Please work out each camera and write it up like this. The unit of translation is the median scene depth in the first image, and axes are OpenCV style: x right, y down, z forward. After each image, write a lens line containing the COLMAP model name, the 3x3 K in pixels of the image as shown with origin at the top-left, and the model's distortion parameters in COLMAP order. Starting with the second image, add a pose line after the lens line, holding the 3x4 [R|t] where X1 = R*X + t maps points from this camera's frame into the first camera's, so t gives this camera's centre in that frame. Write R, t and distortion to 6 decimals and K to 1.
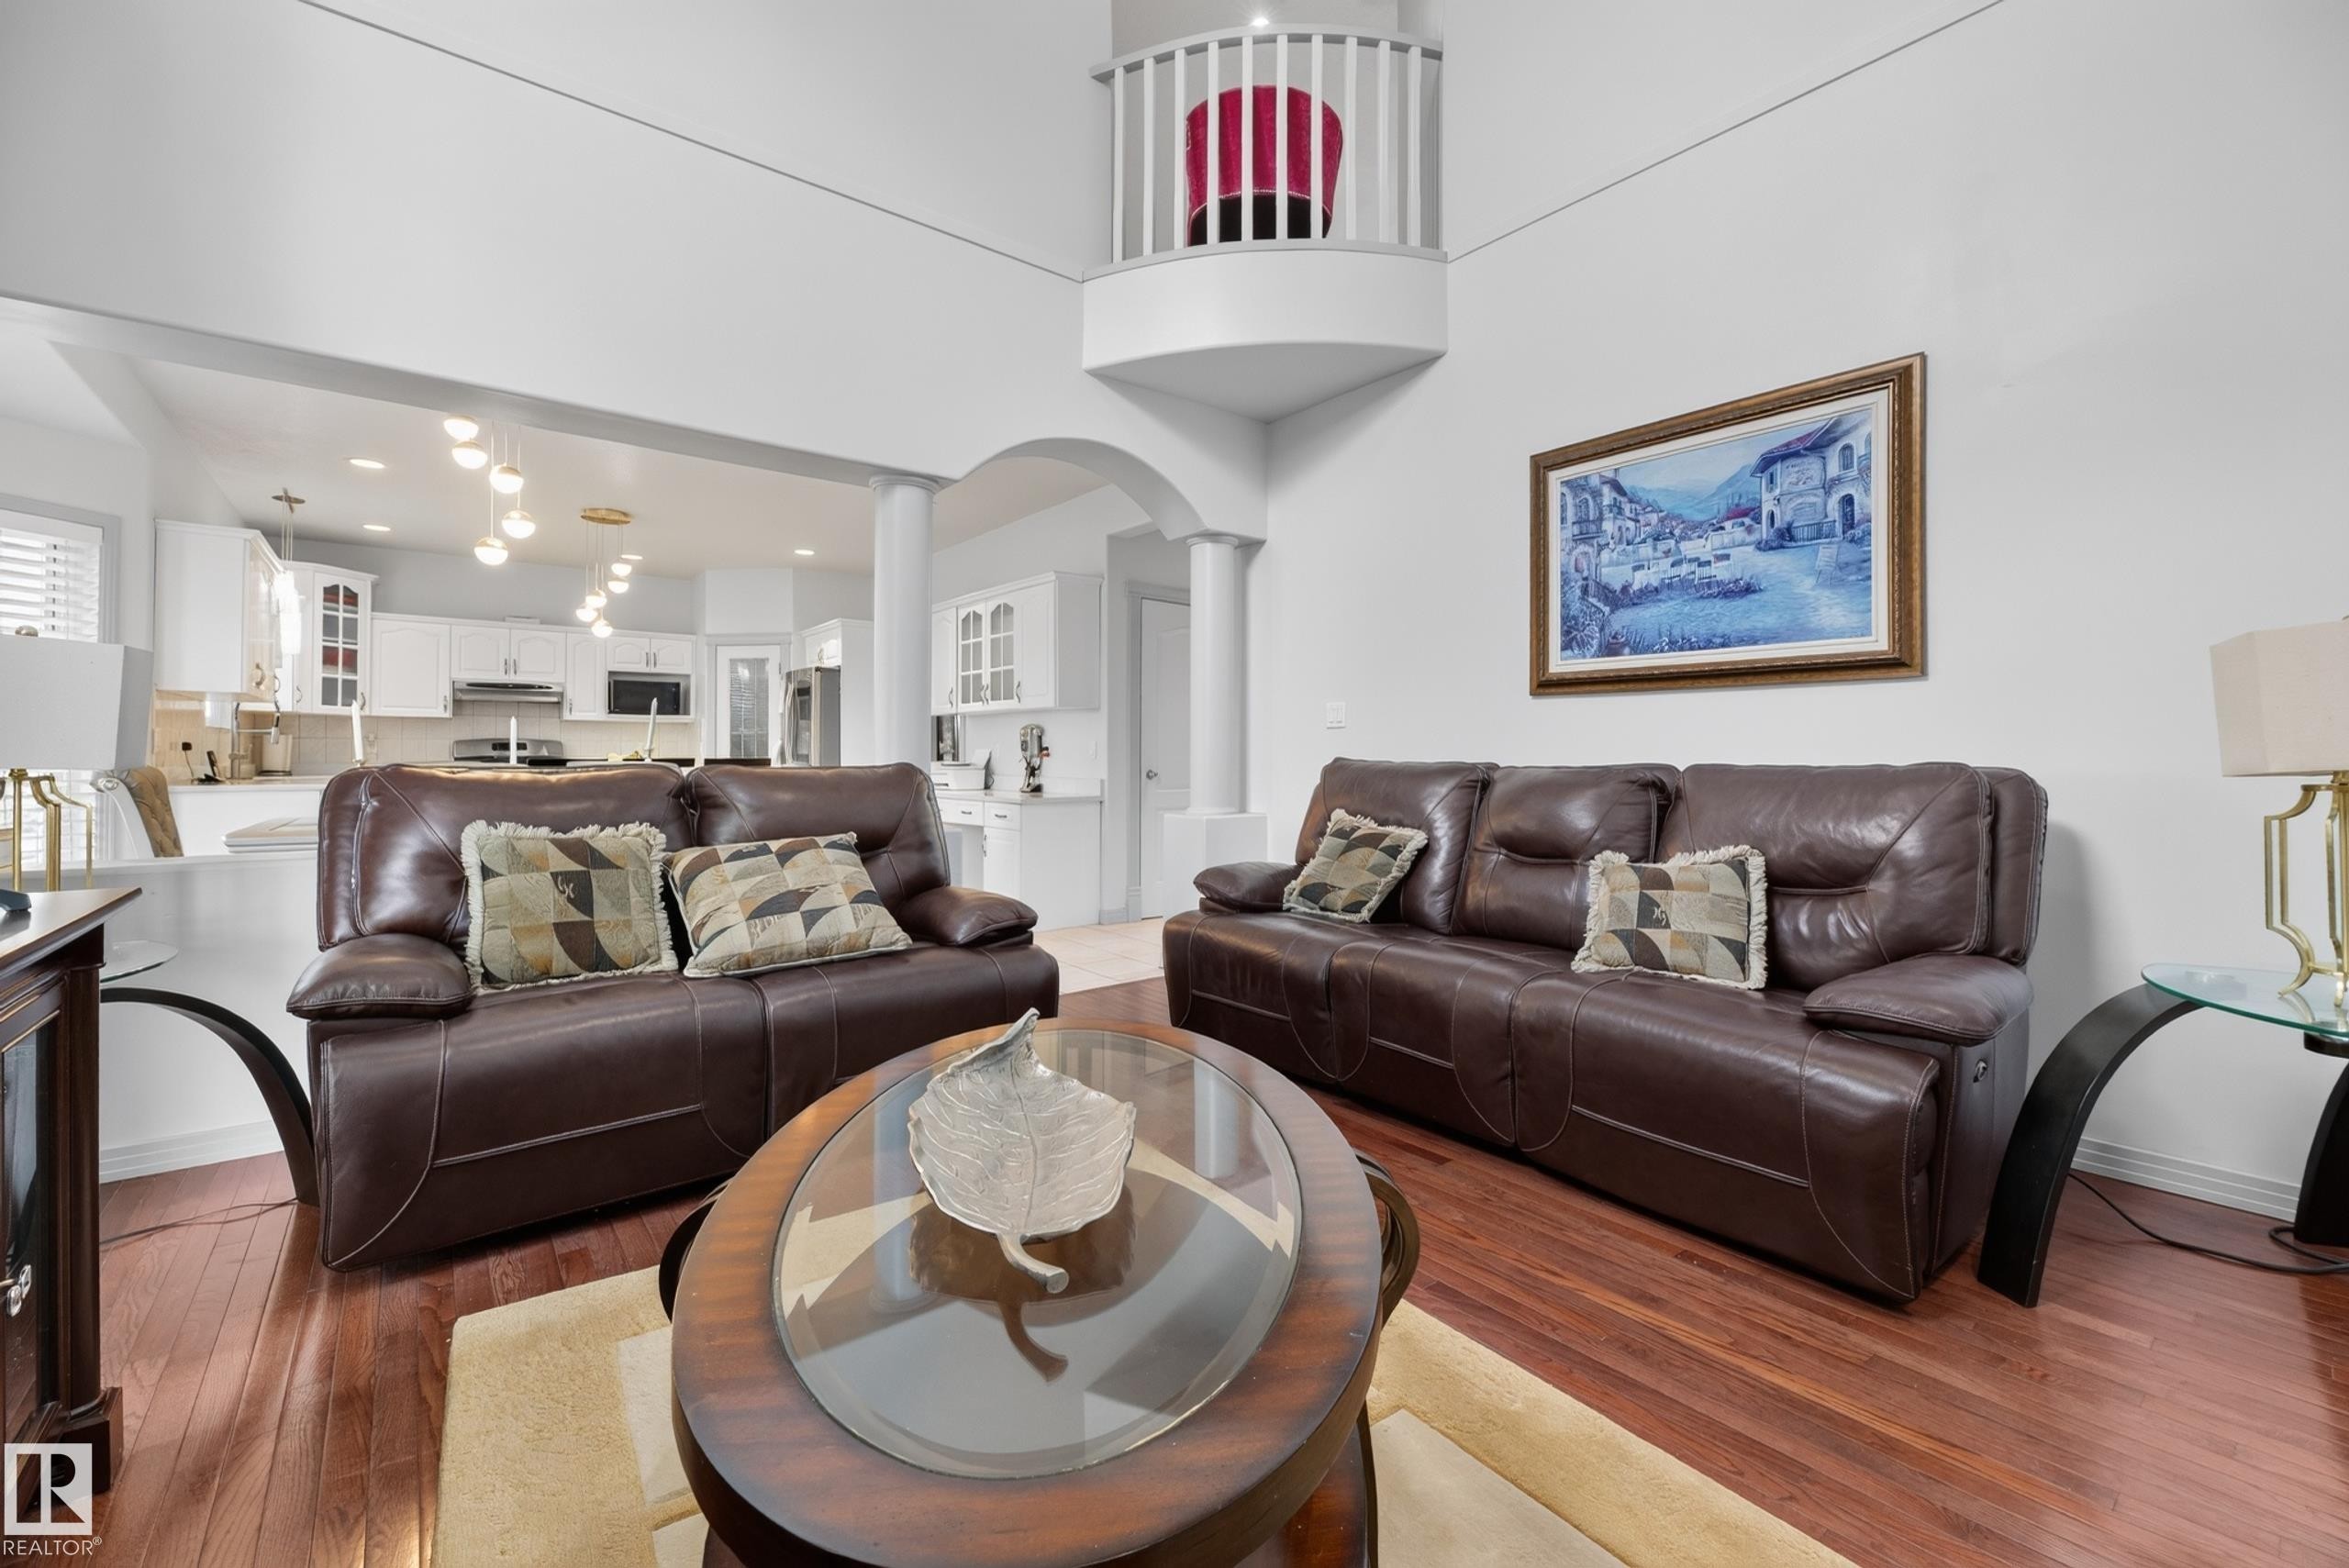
lens RADIAL K [[946.4, 0, 1203.9], [0, 946.4, 745.6], [0, 0, 1]] dist [-0.007131, -0.000272]
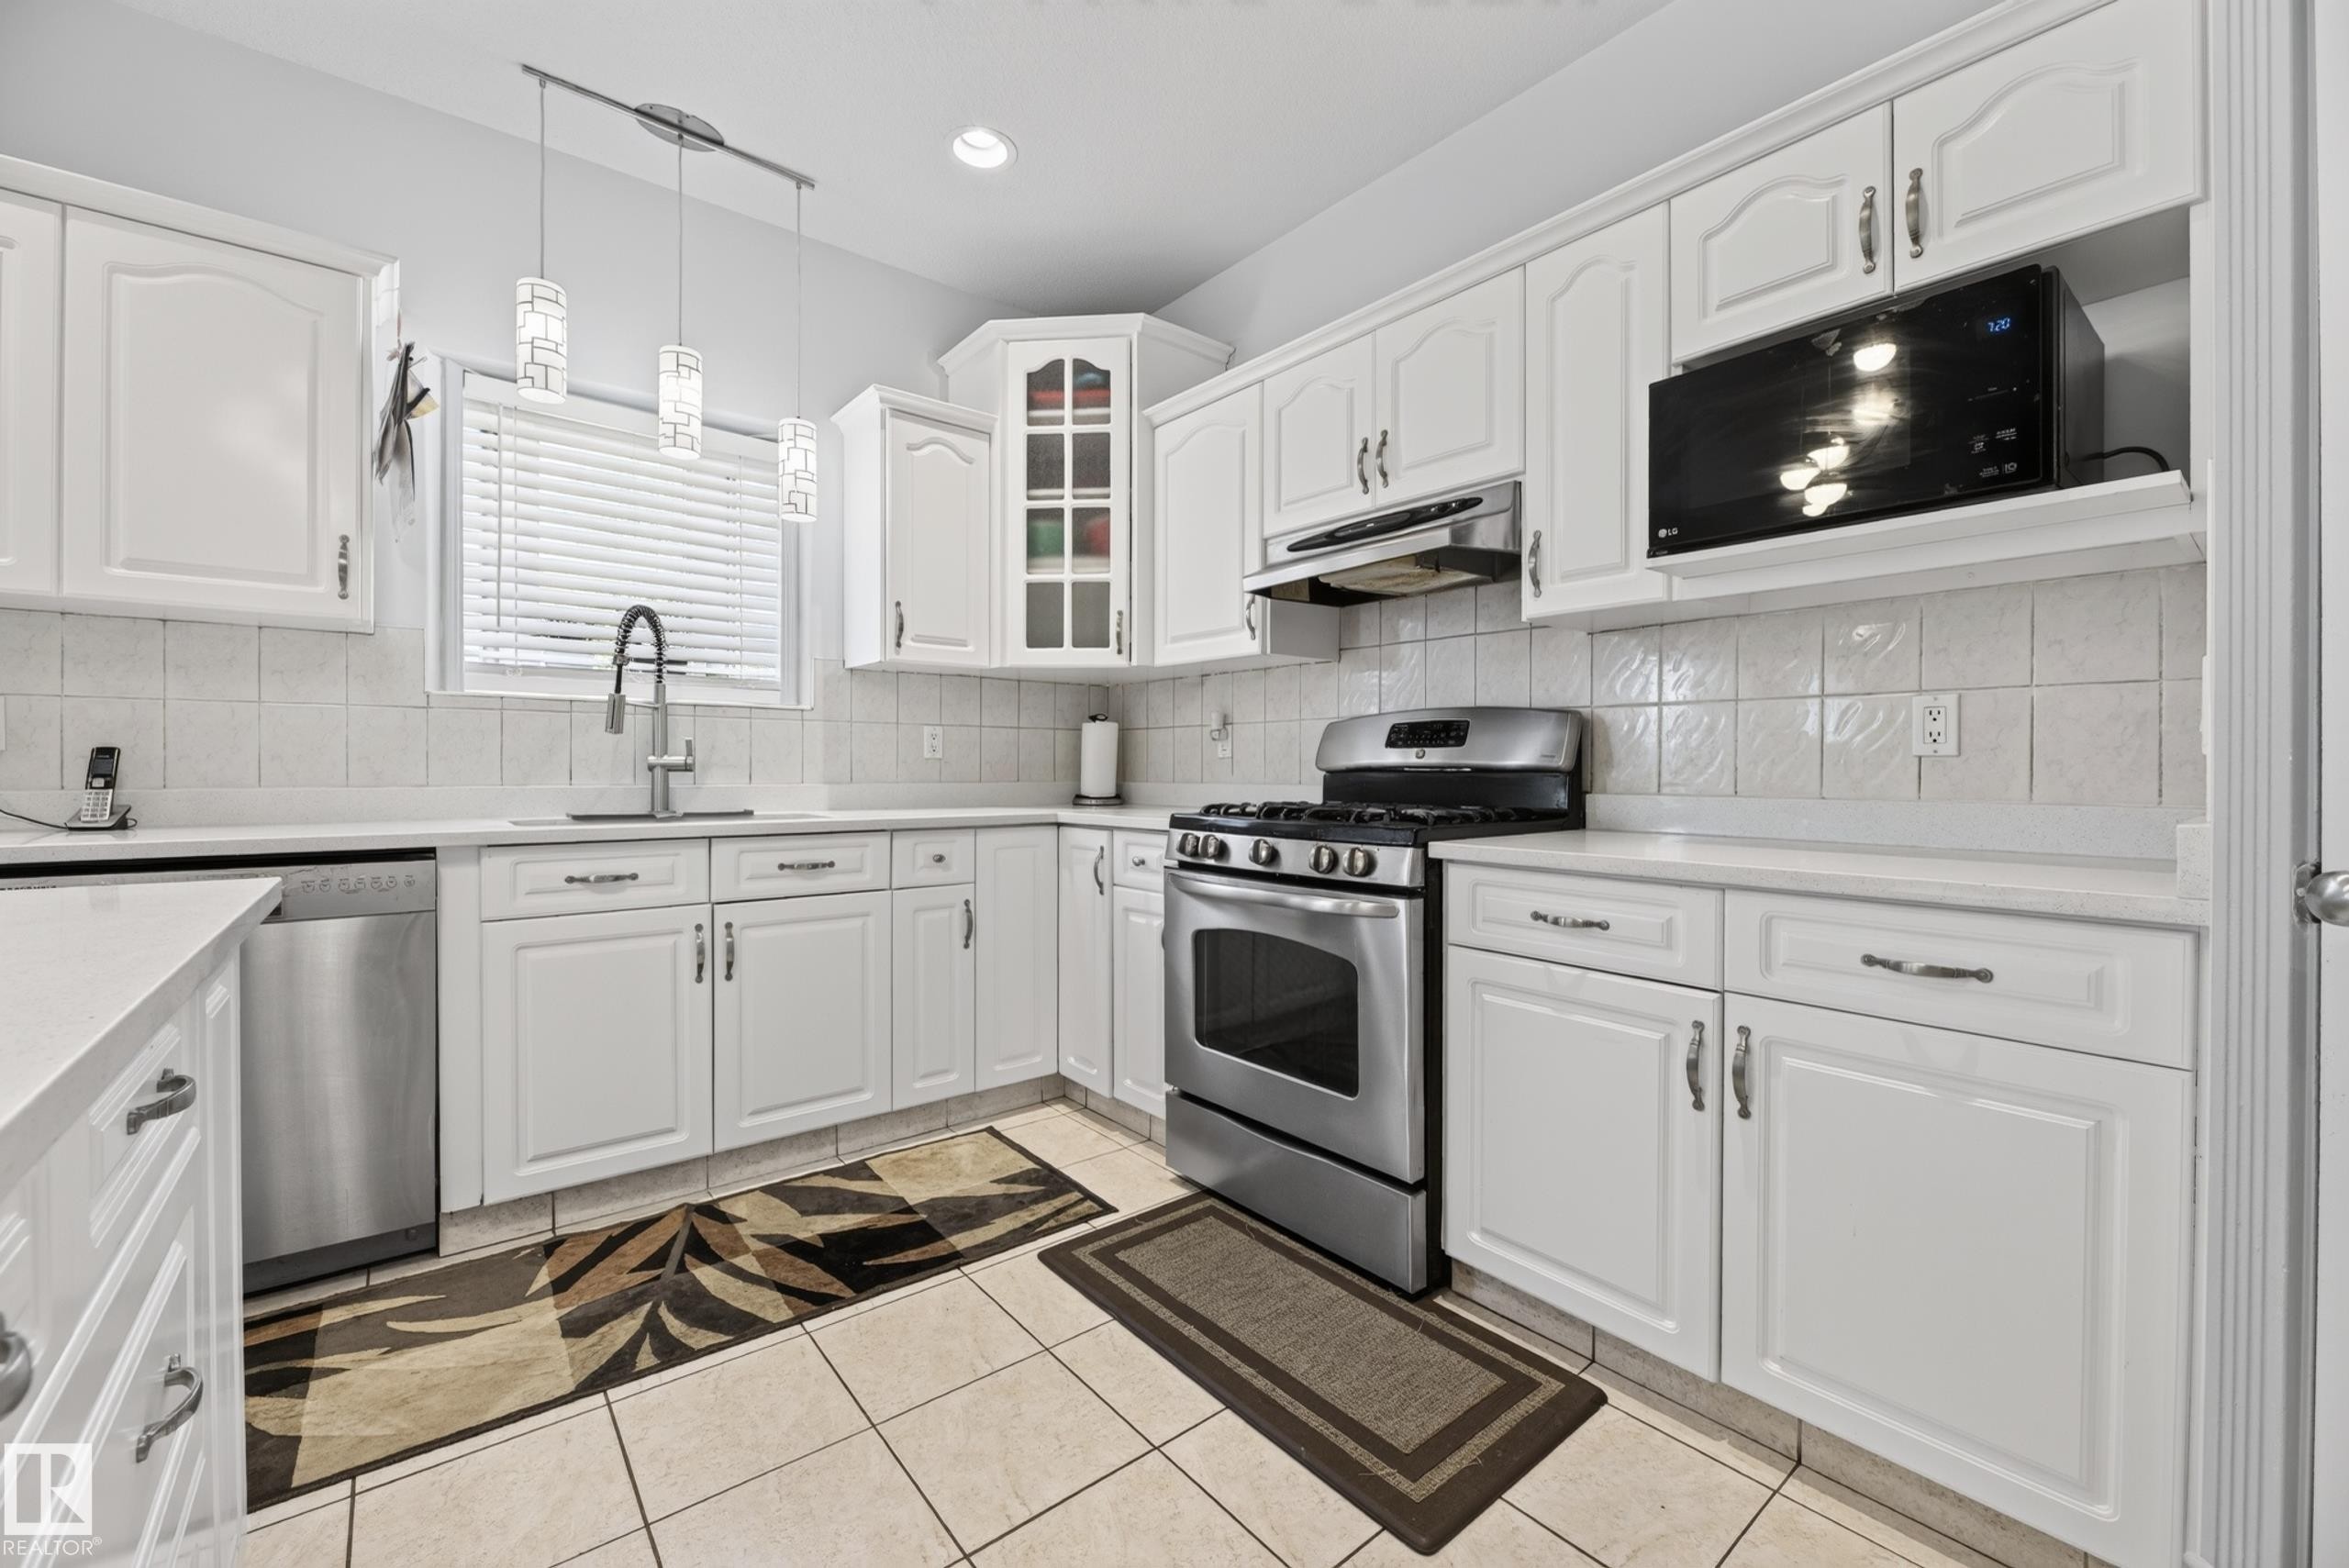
lens RADIAL K [[946.4, 0, 1177.4], [0, 946.4, 772.8], [0, 0, 1]] dist [-0.007131, -0.000272]
pose [[-0.013489, 0.006059, -0.999891, -0.505472], [0.011189, 0.999920, 0.005909, 0.012011], [0.999846, -0.011108, -0.013555, 1.075960]]
